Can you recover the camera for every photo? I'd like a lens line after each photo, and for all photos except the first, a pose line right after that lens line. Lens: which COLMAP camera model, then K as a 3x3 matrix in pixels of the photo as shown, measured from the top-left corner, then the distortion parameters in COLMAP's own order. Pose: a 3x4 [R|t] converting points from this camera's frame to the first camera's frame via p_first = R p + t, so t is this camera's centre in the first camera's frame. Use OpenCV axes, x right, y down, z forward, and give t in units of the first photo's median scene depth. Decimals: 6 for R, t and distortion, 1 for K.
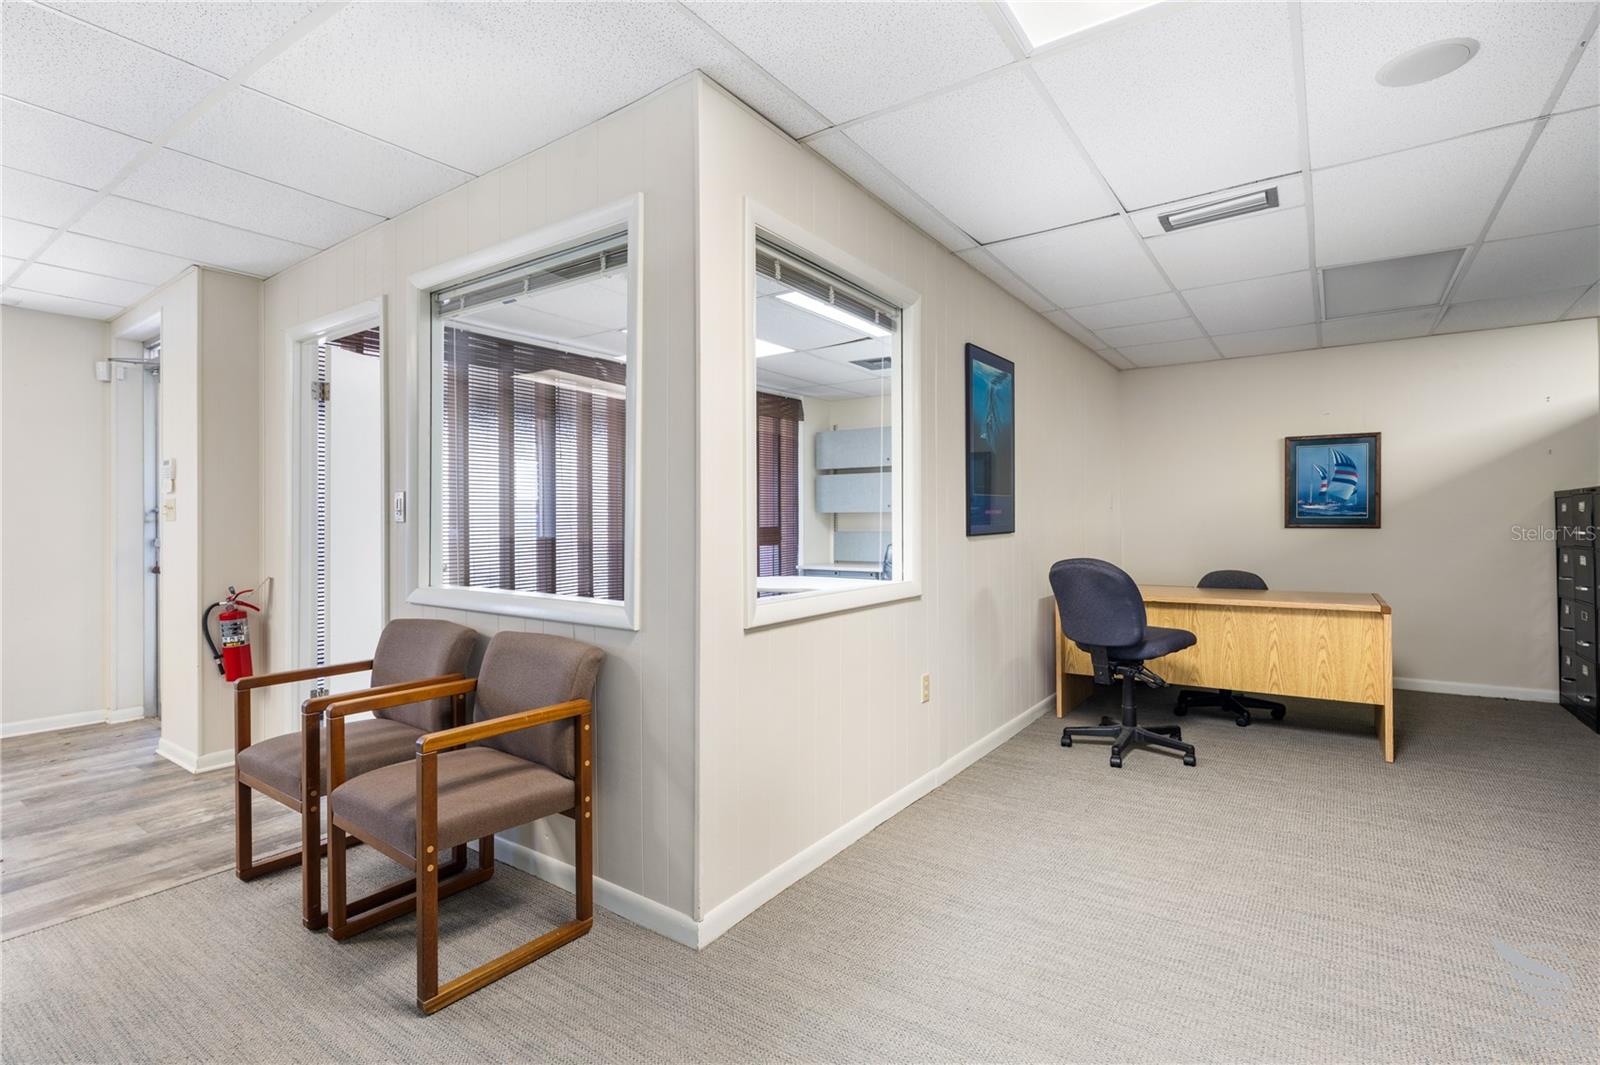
lens RADIAL K [[747.7, 0, 799.3], [0, 747.7, 511.1], [0, 0, 1]] dist [-0.000563, -0.000252]
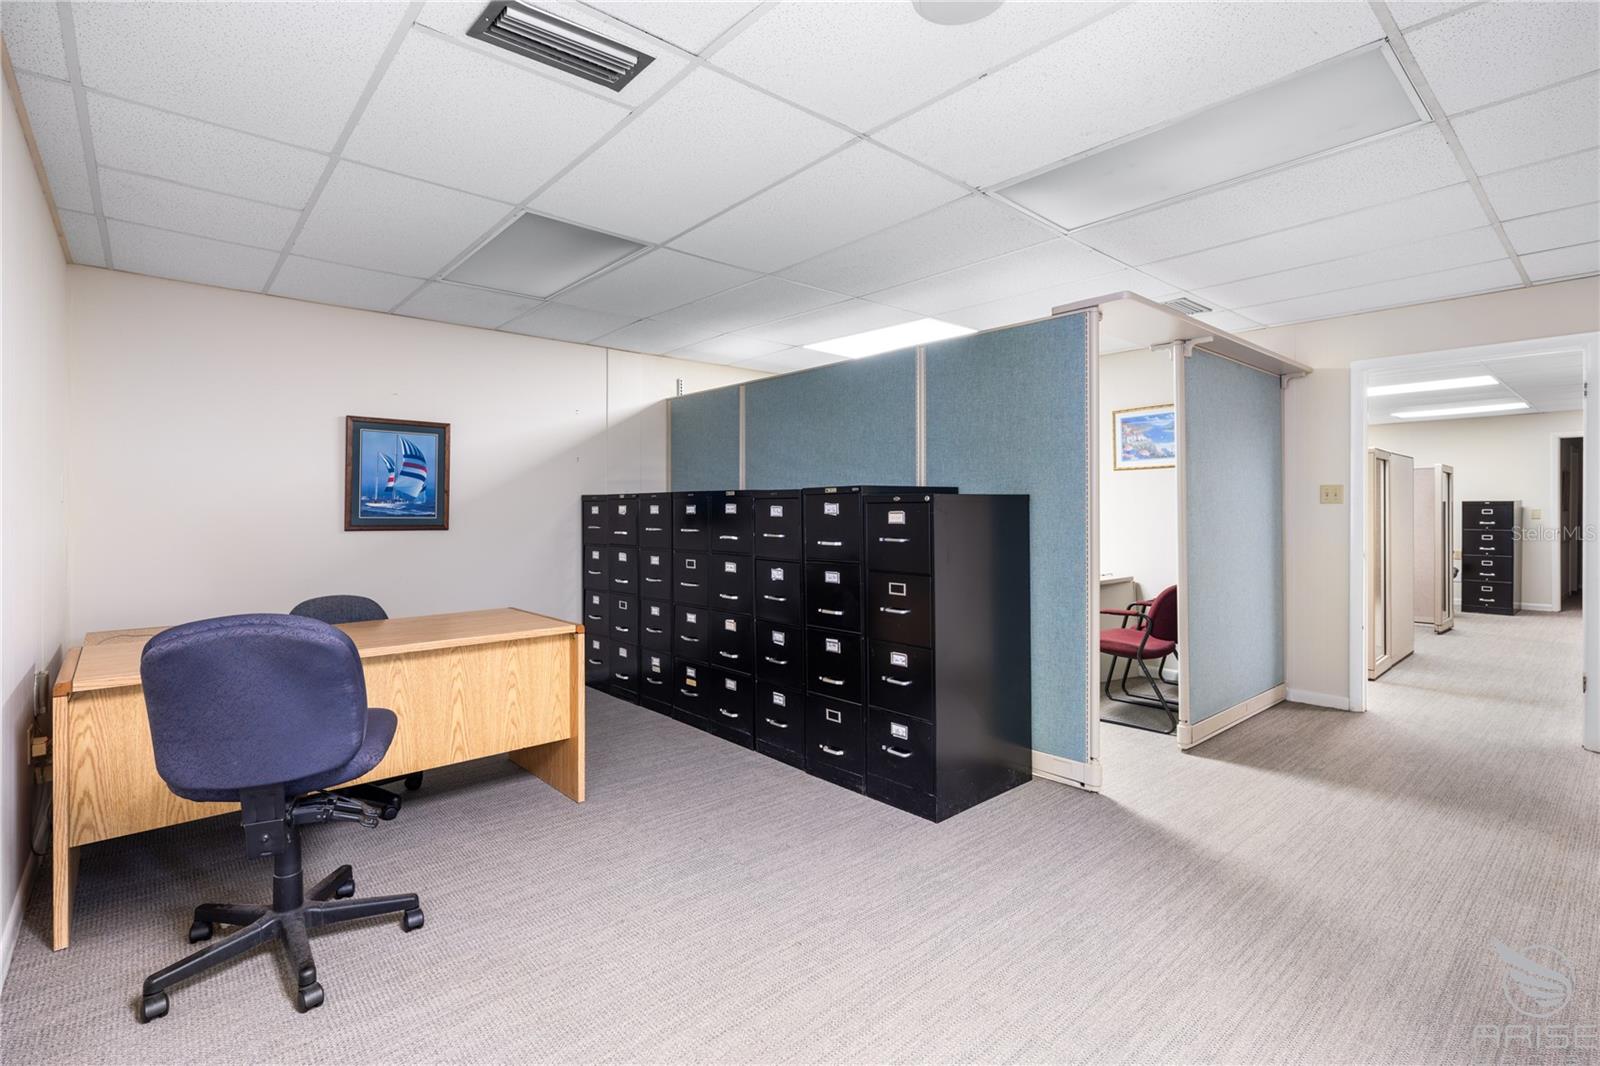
lens RADIAL K [[747.7, 0, 799.3], [0, 747.7, 511.6], [0, 0, 1]] dist [-0.000563, -0.000252]
pose [[0.227847, 0.003467, 0.973691, -0.005078], [-0.016510, 0.999864, 0.000303, -0.006486], [-0.973557, -0.016145, 0.227873, 0.376919]]
